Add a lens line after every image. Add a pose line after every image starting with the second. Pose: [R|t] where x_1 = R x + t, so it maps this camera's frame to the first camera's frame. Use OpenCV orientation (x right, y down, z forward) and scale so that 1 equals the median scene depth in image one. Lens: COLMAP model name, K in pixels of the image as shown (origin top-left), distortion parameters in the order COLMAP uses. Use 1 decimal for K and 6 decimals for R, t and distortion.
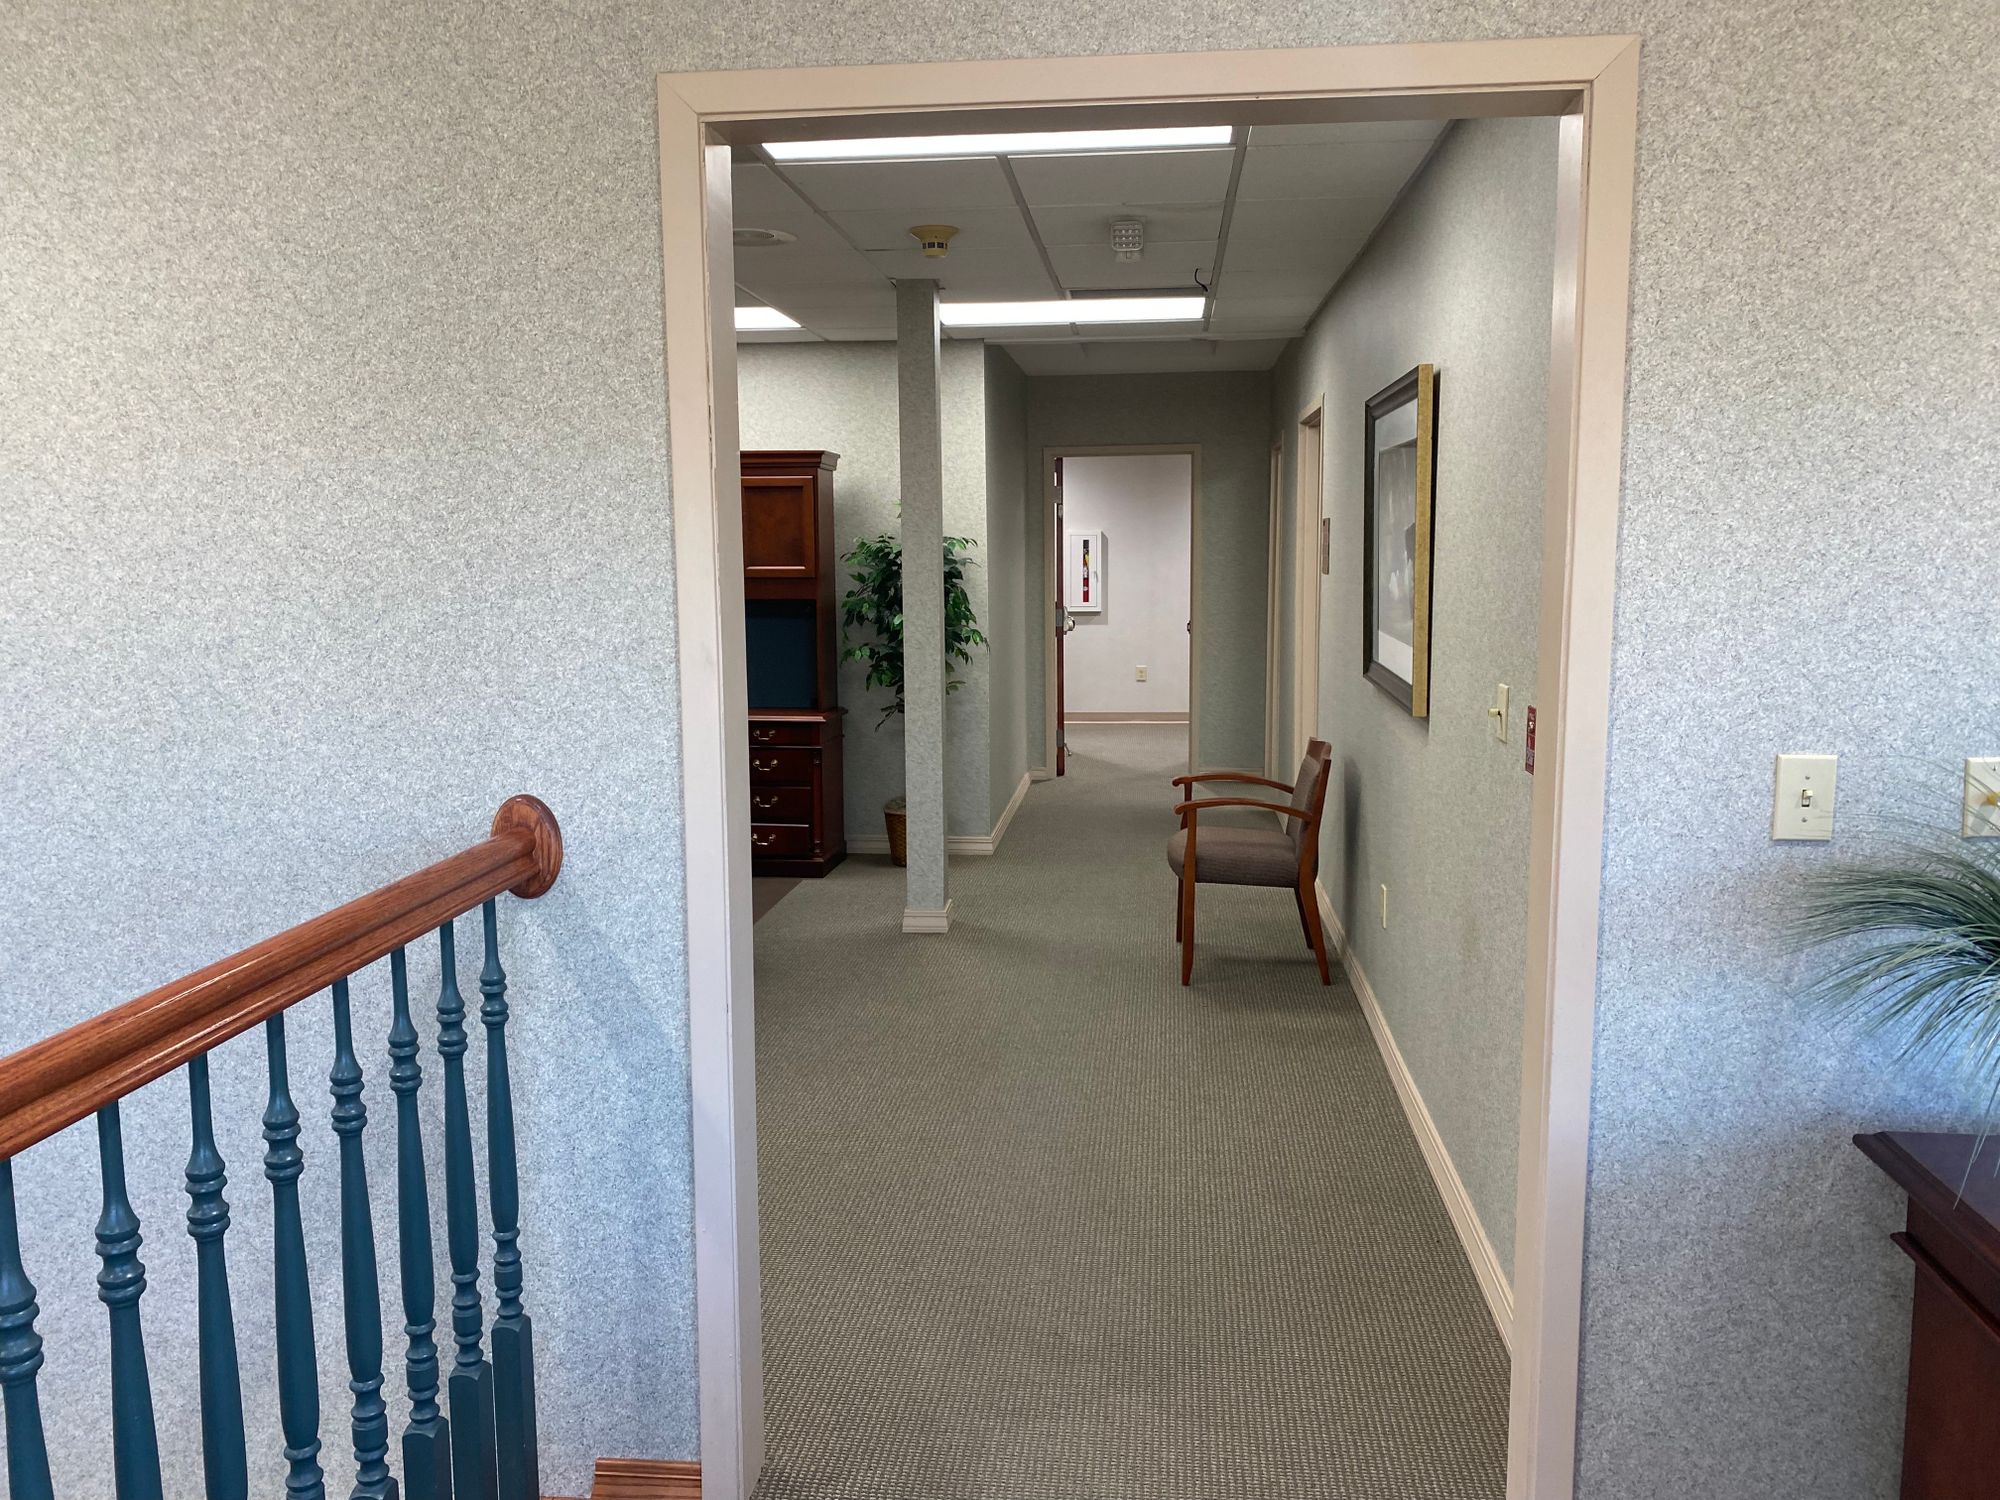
lens RADIAL K [[1519.9, 0, 1001.2], [0, 1519.9, 720.6], [0, 0, 1]] dist [0.048253, -0.077326]
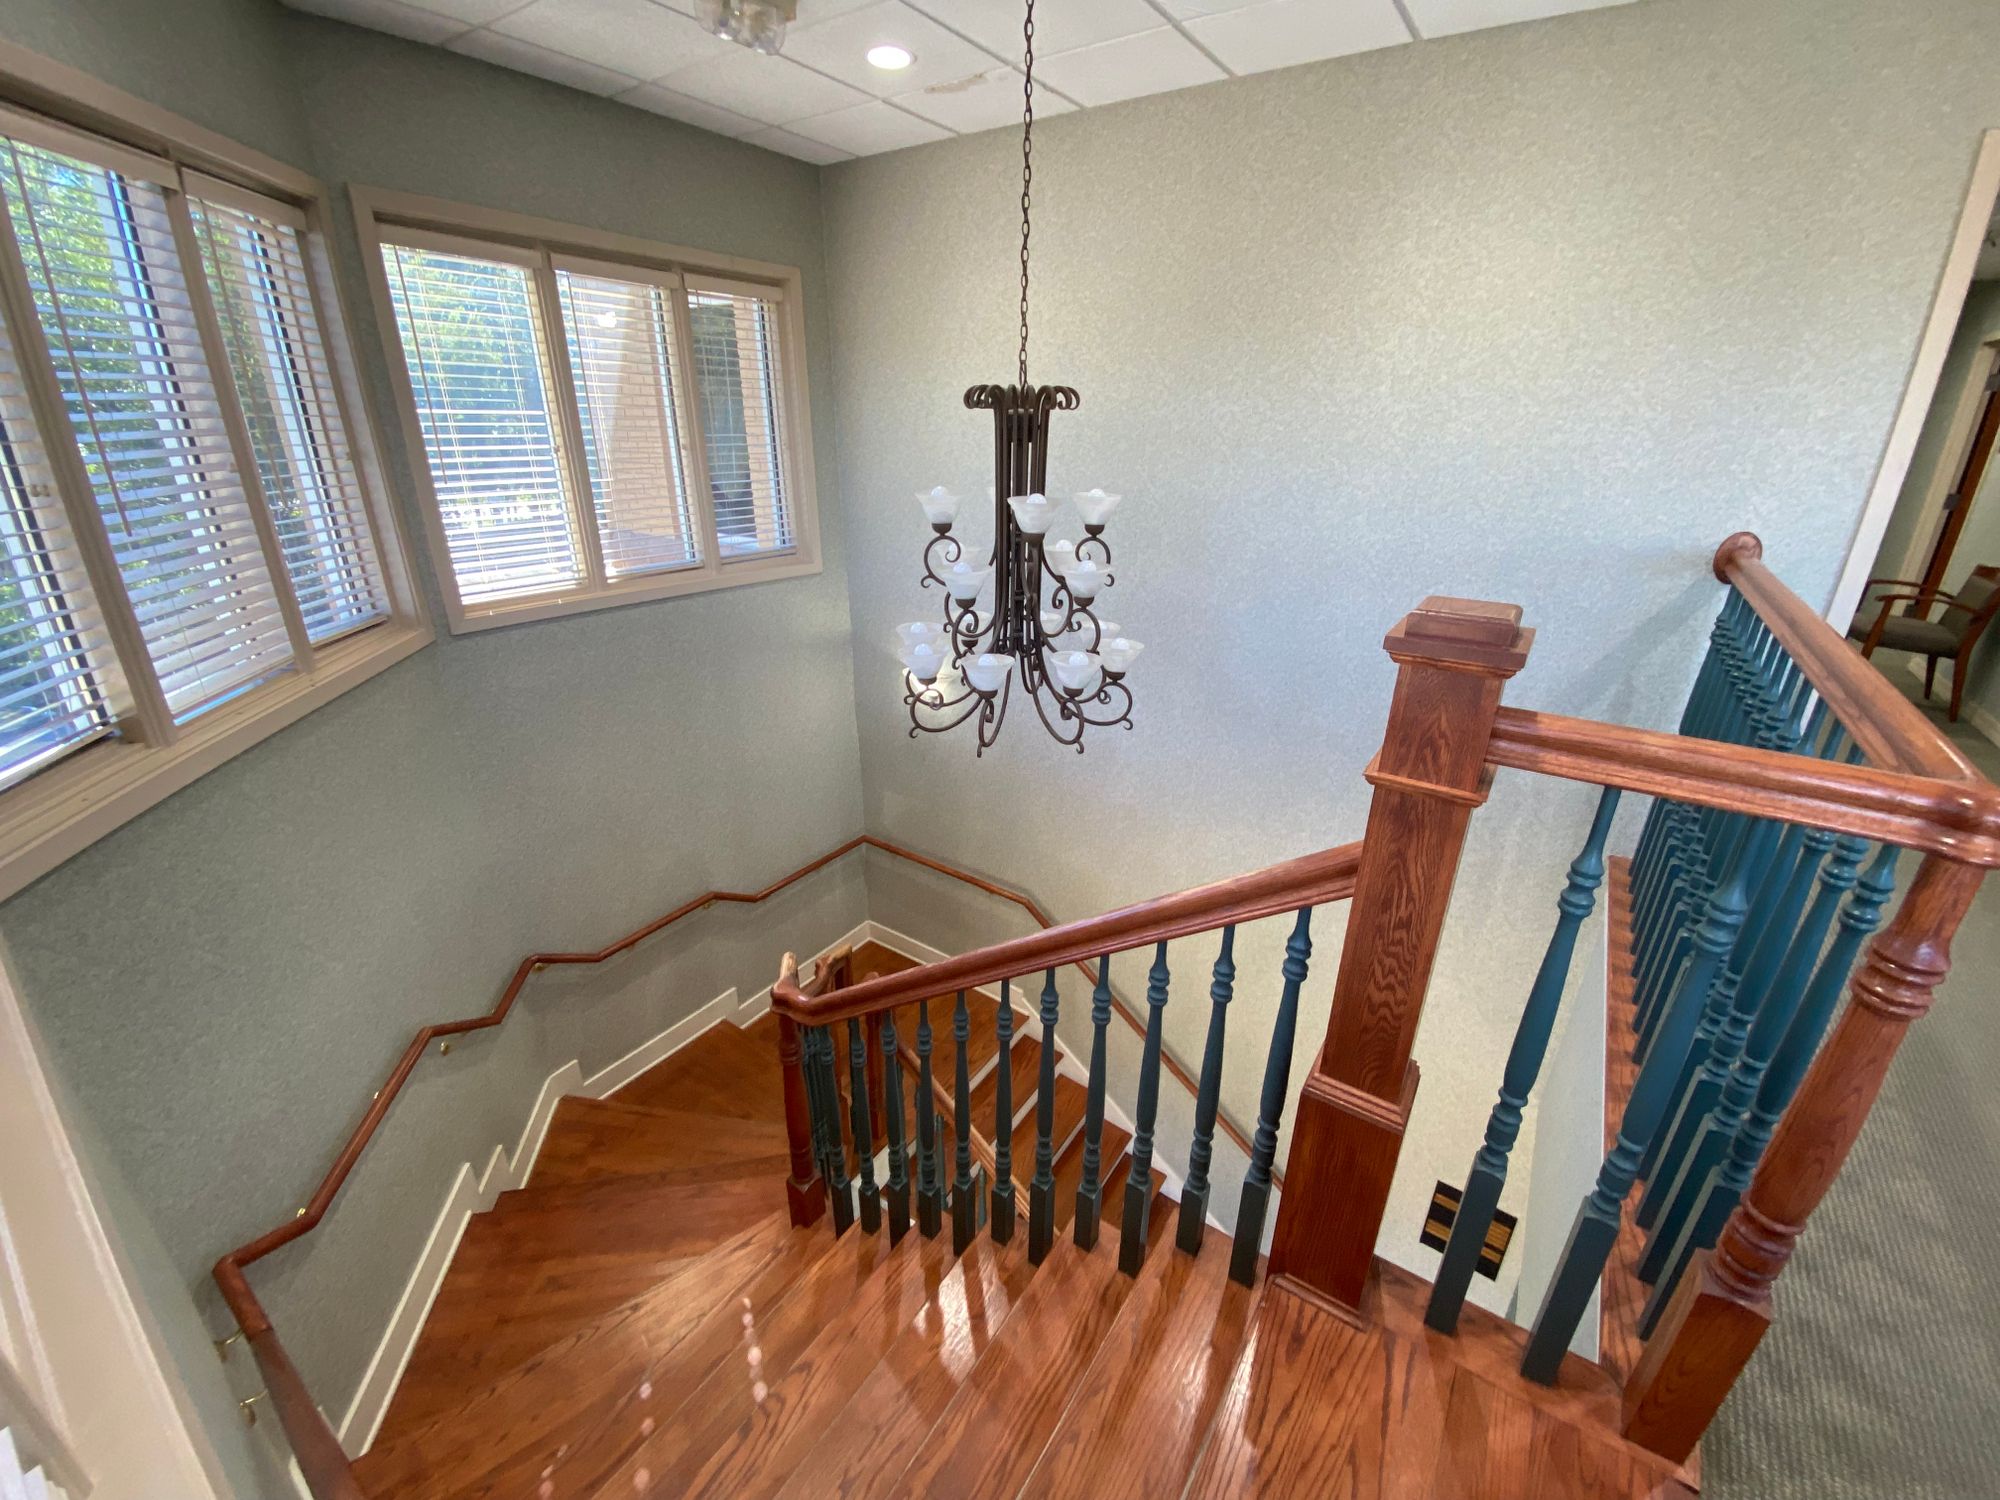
lens RADIAL K [[818.3, 0, 1004.2], [0, 818.3, 756.9], [0, 0, 1]] dist [0.003563, -0.015200]
pose [[0.871787, 0.203496, -0.445619, -0.288843], [-0.074990, 0.954355, 0.289109, 0.043612], [0.484111, -0.218624, 0.847255, -0.200046]]
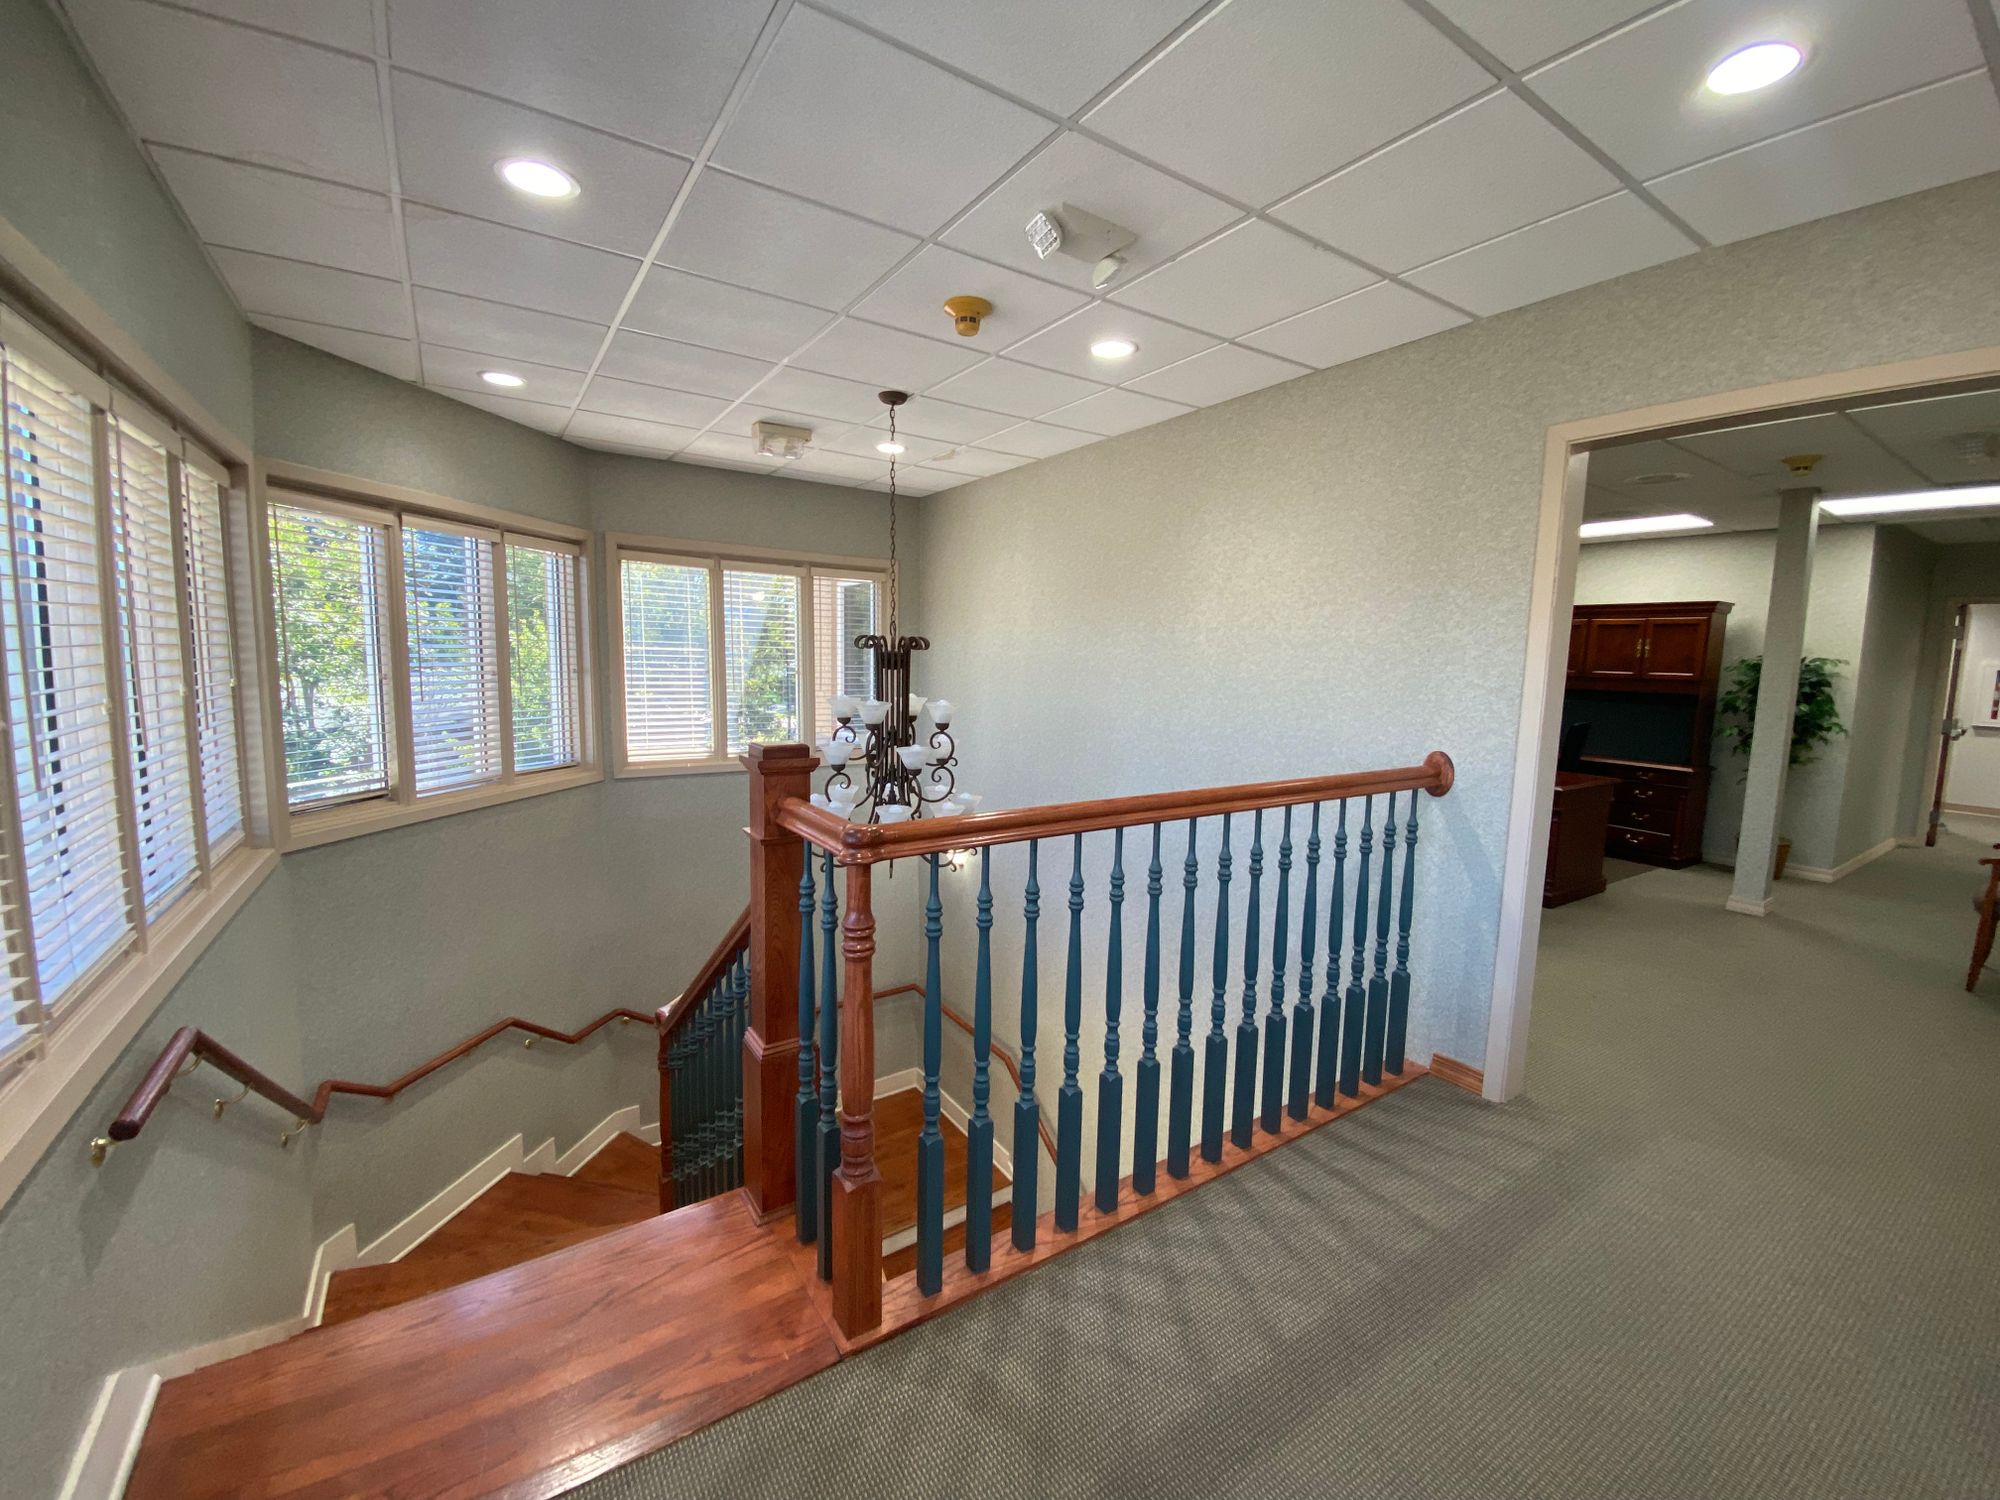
lens RADIAL K [[807.1, 0, 988.6], [0, 807.1, 749.3], [0, 0, 1]] dist [0.009877, -0.016170]
pose [[0.630031, 0.111689, -0.768496, 0.088905], [-0.116014, 0.992035, 0.049066, 0.029708], [0.767855, 0.058243, 0.637971, -0.135513]]
